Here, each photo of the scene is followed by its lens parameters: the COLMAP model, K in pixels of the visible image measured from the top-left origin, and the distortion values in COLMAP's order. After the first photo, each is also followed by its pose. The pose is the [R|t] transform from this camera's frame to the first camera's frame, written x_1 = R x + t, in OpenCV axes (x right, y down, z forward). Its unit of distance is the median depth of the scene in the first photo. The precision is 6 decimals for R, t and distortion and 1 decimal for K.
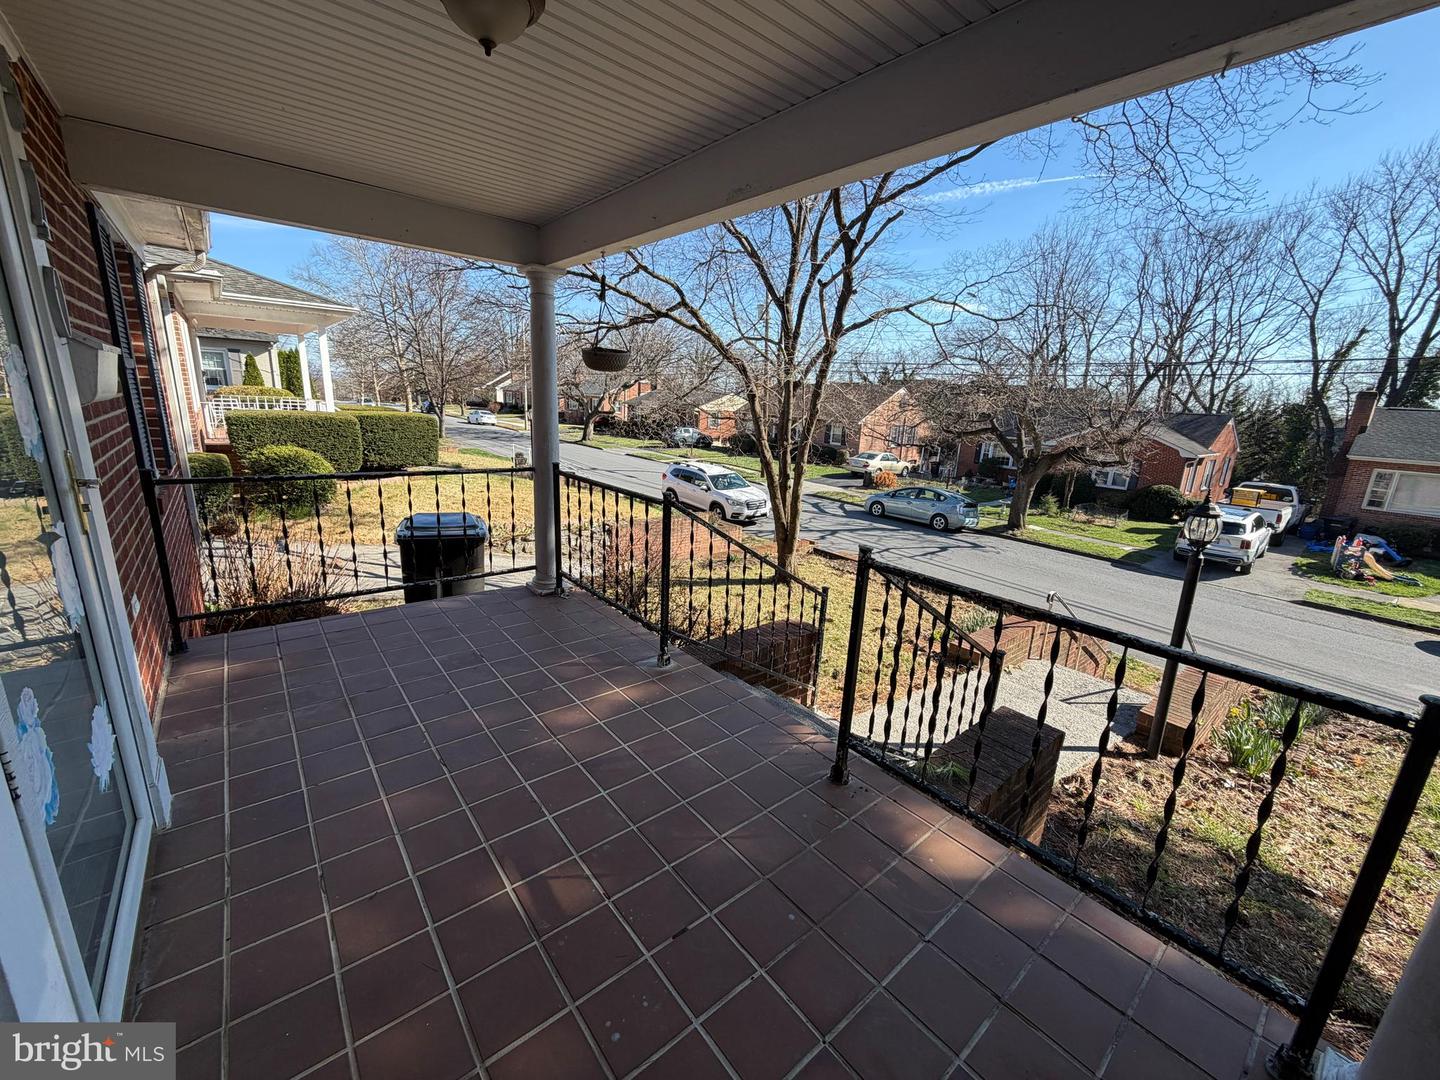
lens RADIAL K [[569.1, 0, 717.2], [0, 569.1, 538.6], [0, 0, 1]] dist [-0.000811, -0.000226]
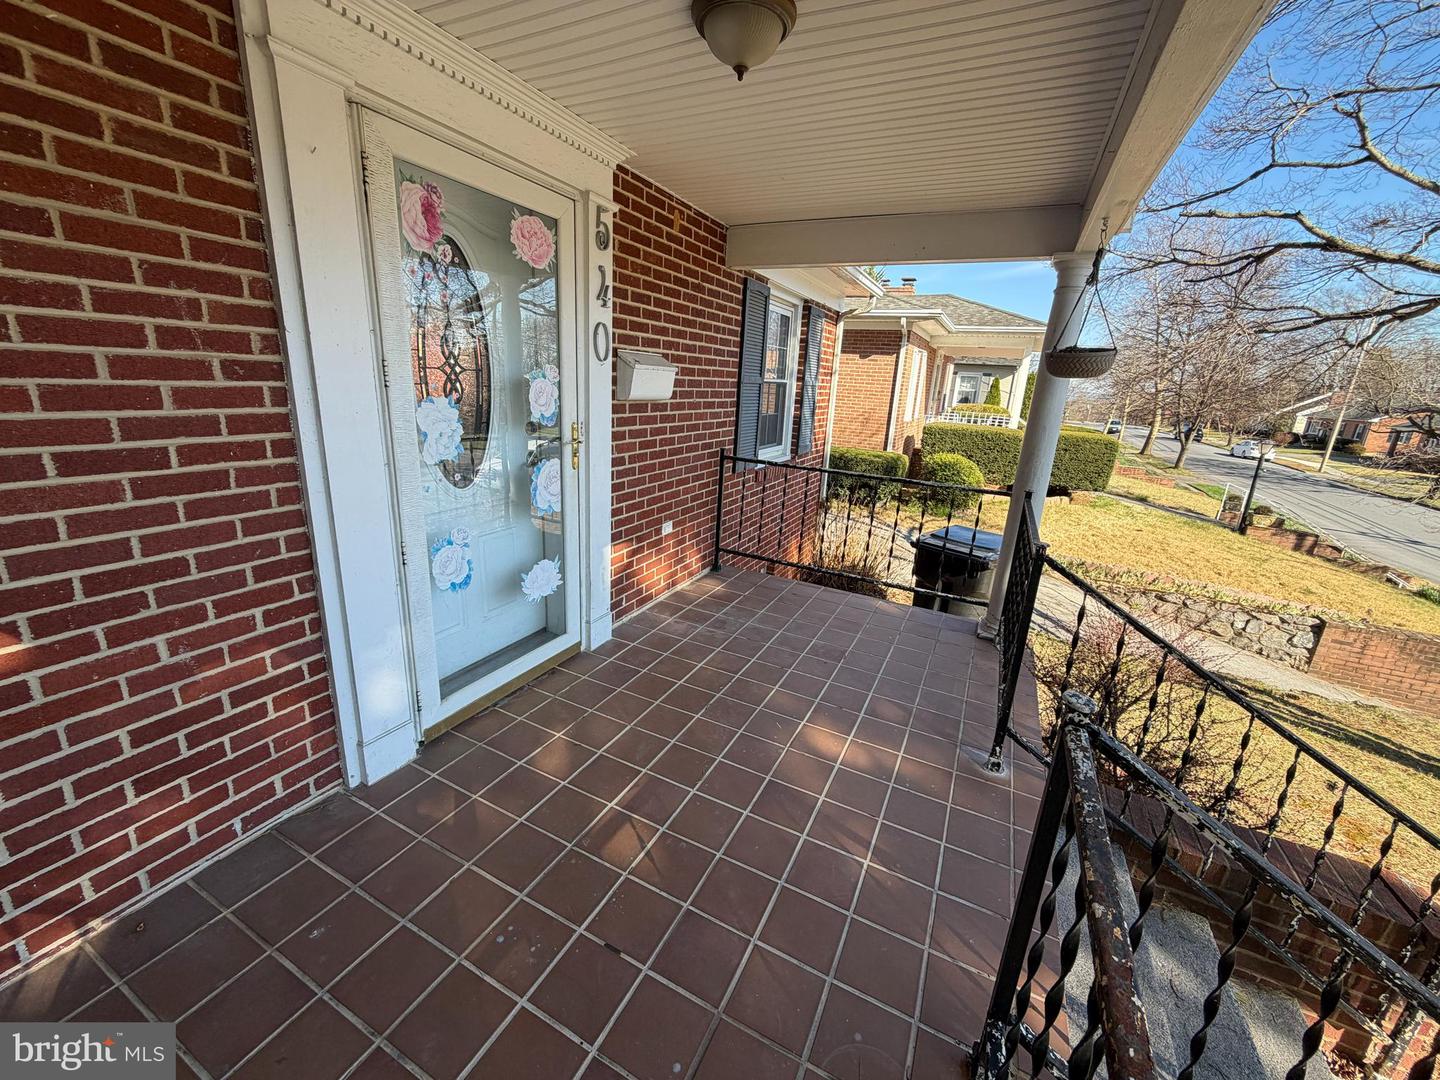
lens RADIAL K [[569.1, 0, 717.2], [0, 569.1, 538.6], [0, 0, 1]] dist [-0.000811, -0.000226]
pose [[0.406920, 0.223835, -0.885615, 0.406906], [-0.255547, 0.958696, 0.124888, -0.077334], [0.876990, 0.175497, 0.447313, 0.351130]]
